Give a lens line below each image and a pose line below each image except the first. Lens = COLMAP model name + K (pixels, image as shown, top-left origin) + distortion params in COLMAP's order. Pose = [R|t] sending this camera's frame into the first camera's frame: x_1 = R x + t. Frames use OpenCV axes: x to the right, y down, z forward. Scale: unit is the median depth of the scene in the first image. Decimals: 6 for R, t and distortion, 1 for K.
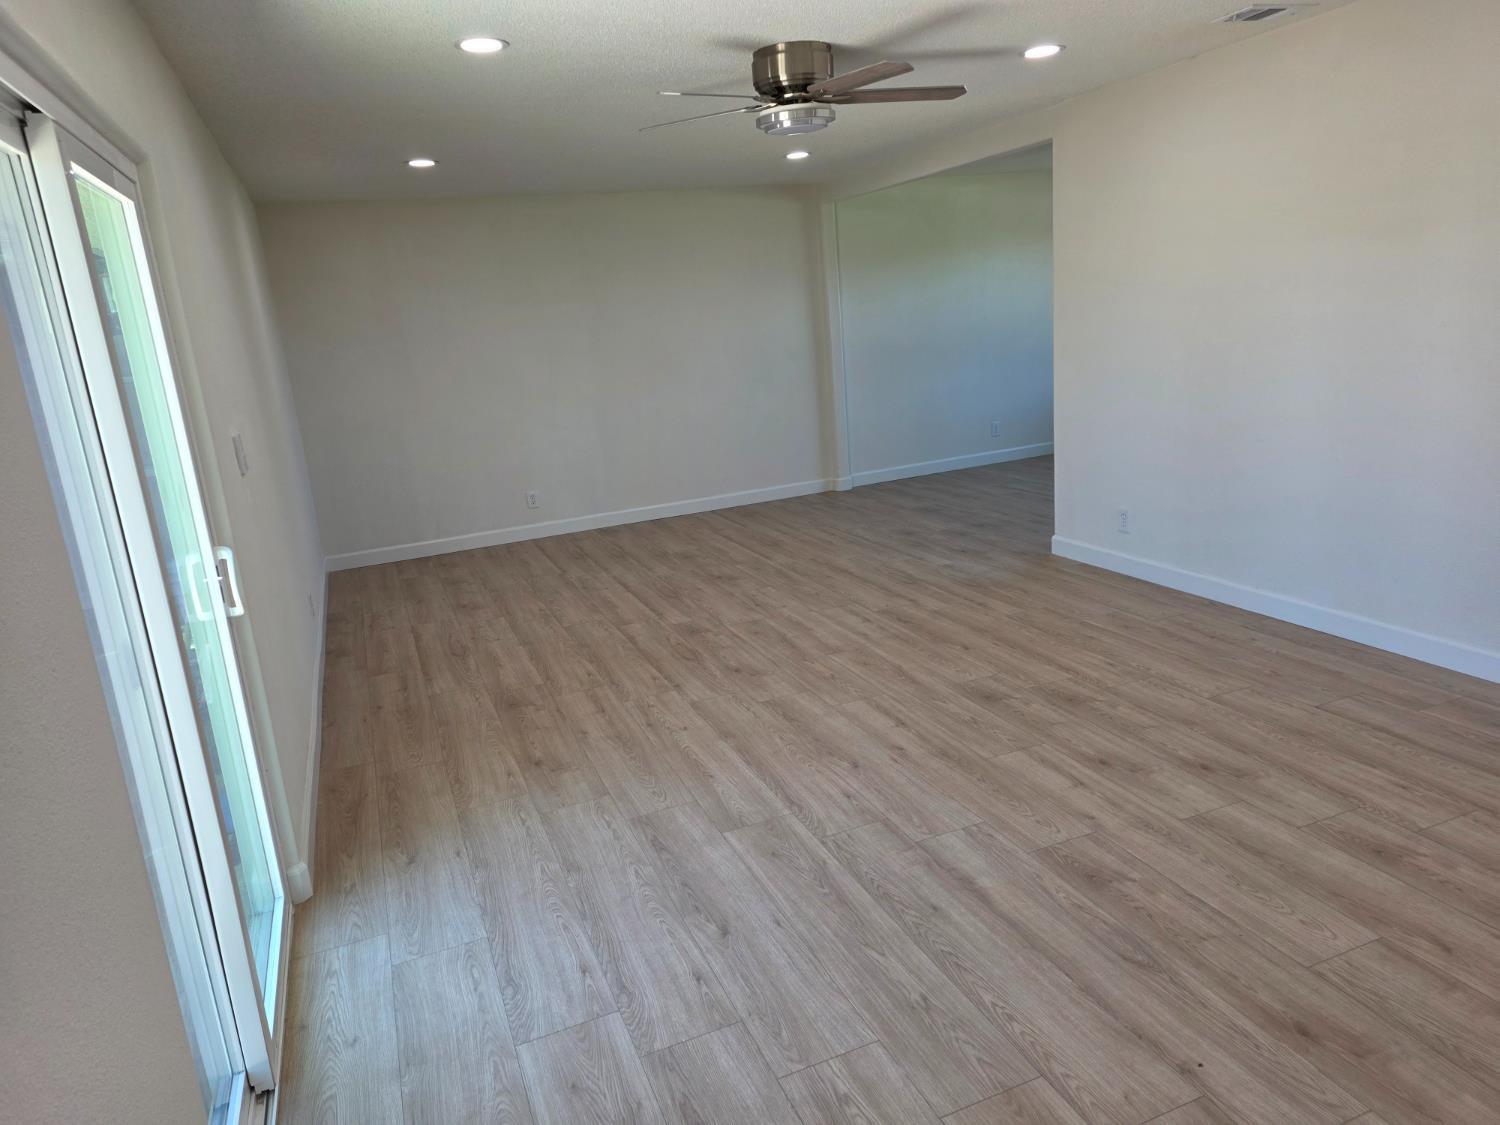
lens RADIAL K [[985.3, 0, 747.8], [0, 985.3, 546.3], [0, 0, 1]] dist [0.080119, -0.053982]
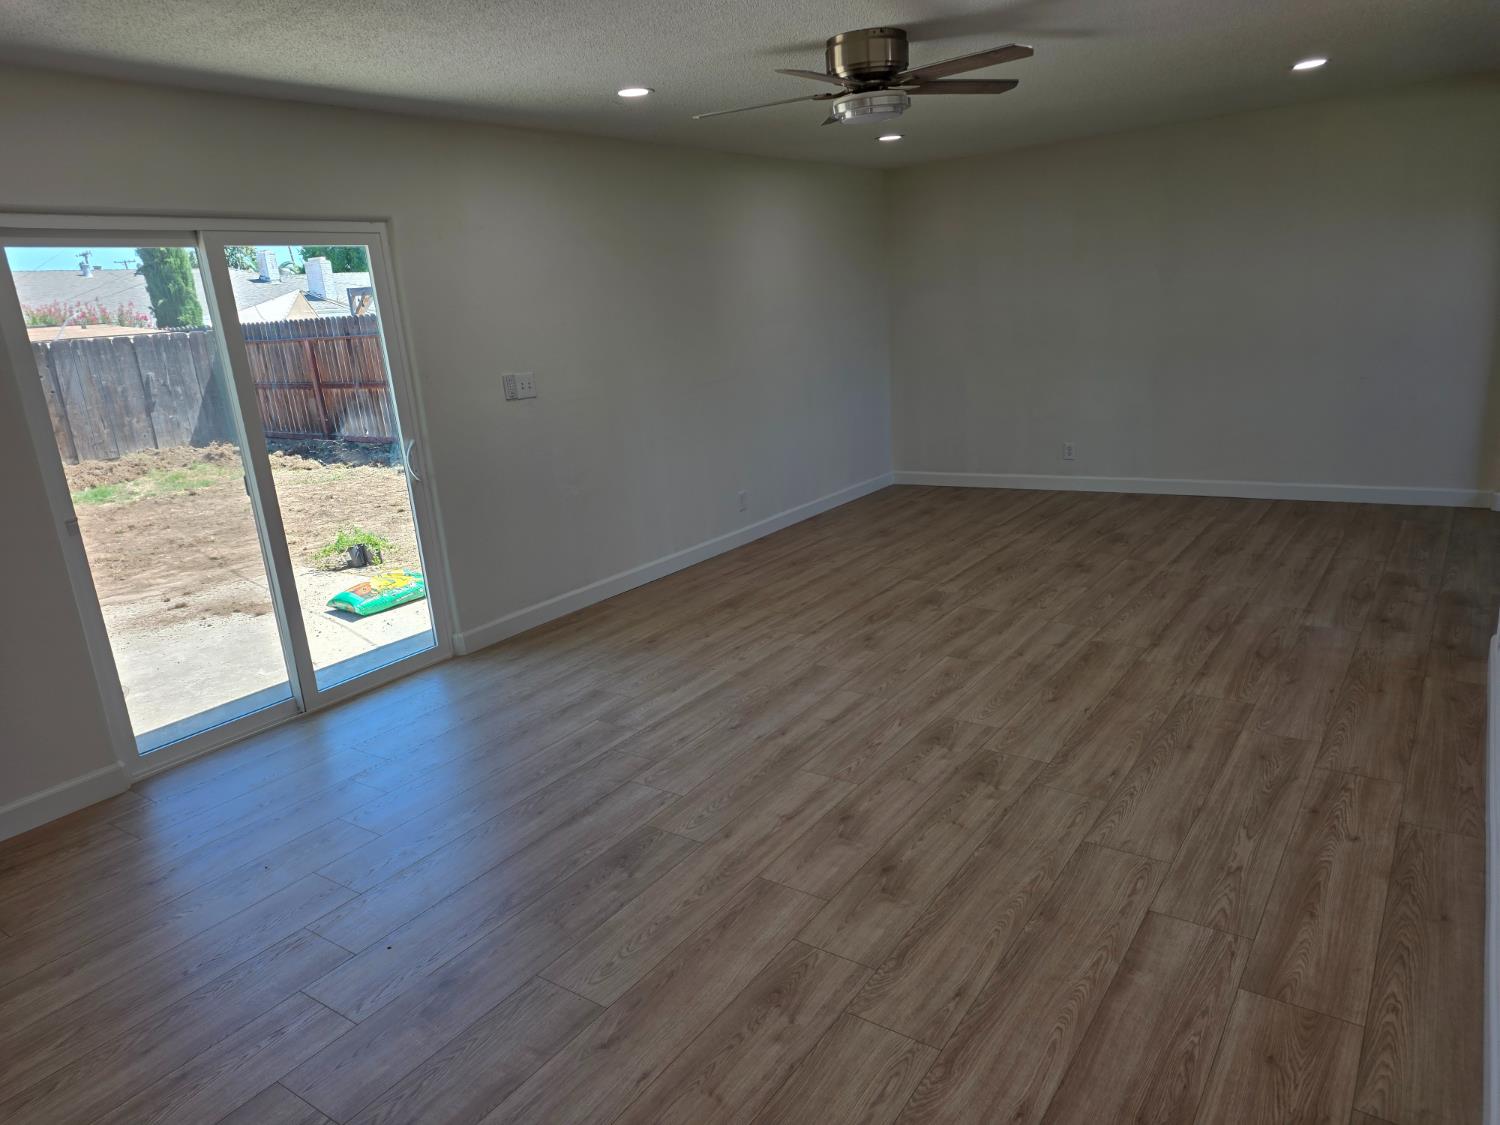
lens RADIAL K [[996.8, 0, 749.4], [0, 996.8, 552.3], [0, 0, 1]] dist [0.070581, -0.042856]
pose [[0.538124, 0.245709, -0.806257, 0.792497], [-0.168662, 0.968610, 0.182615, -0.142593], [0.825818, 0.037715, 0.562674, 0.308892]]
